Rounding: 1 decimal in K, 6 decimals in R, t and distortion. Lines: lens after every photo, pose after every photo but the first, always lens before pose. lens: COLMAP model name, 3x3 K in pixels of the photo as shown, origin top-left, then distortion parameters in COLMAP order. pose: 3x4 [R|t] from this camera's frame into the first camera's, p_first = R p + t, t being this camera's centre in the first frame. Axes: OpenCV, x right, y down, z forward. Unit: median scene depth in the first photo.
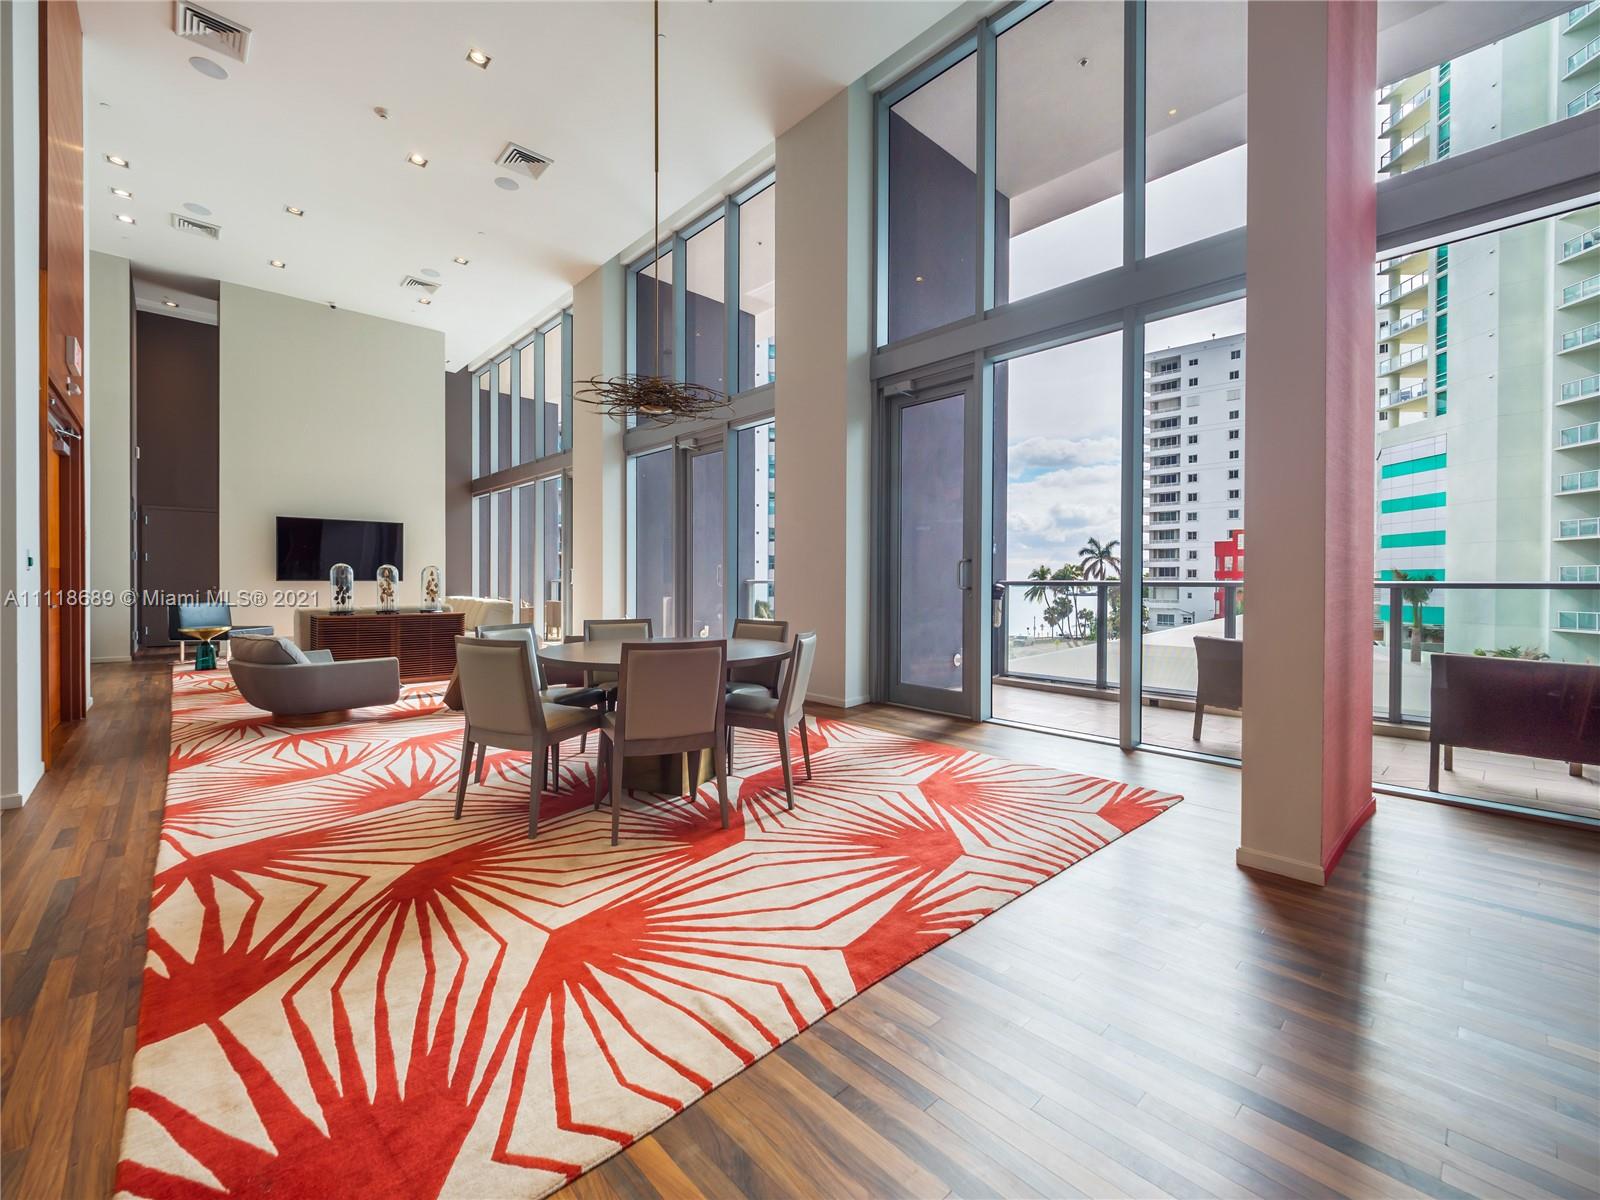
lens RADIAL K [[659.4, 0, 807.0], [0, 659.4, 587.9], [0, 0, 1]] dist [-0.000955, -0.000630]
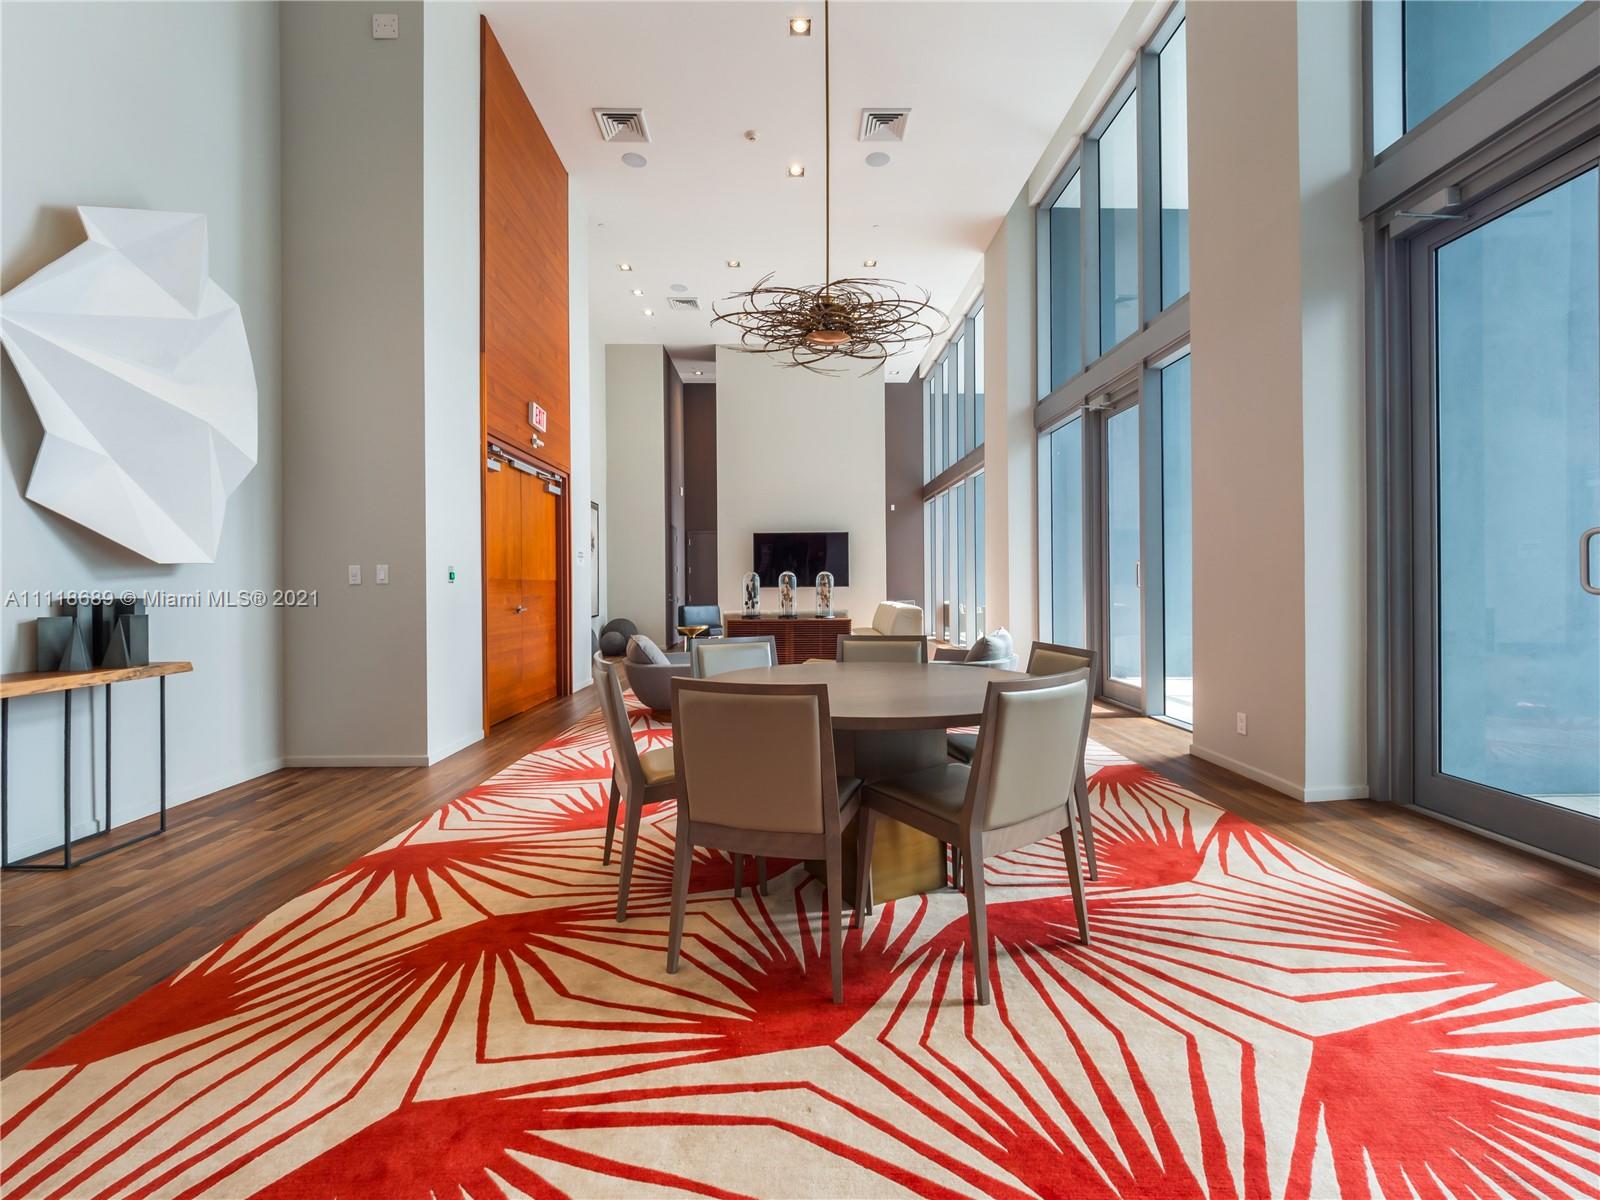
lens RADIAL K [[685.4, 0, 801.2], [0, 685.4, 590.3], [0, 0, 1]] dist [-0.009433, -0.000710]
pose [[0.737724, -0.006899, -0.675067, 0.206946], [0.005285, 0.999976, -0.004443, -0.001989], [0.675081, -0.000290, 0.737743, 0.404637]]
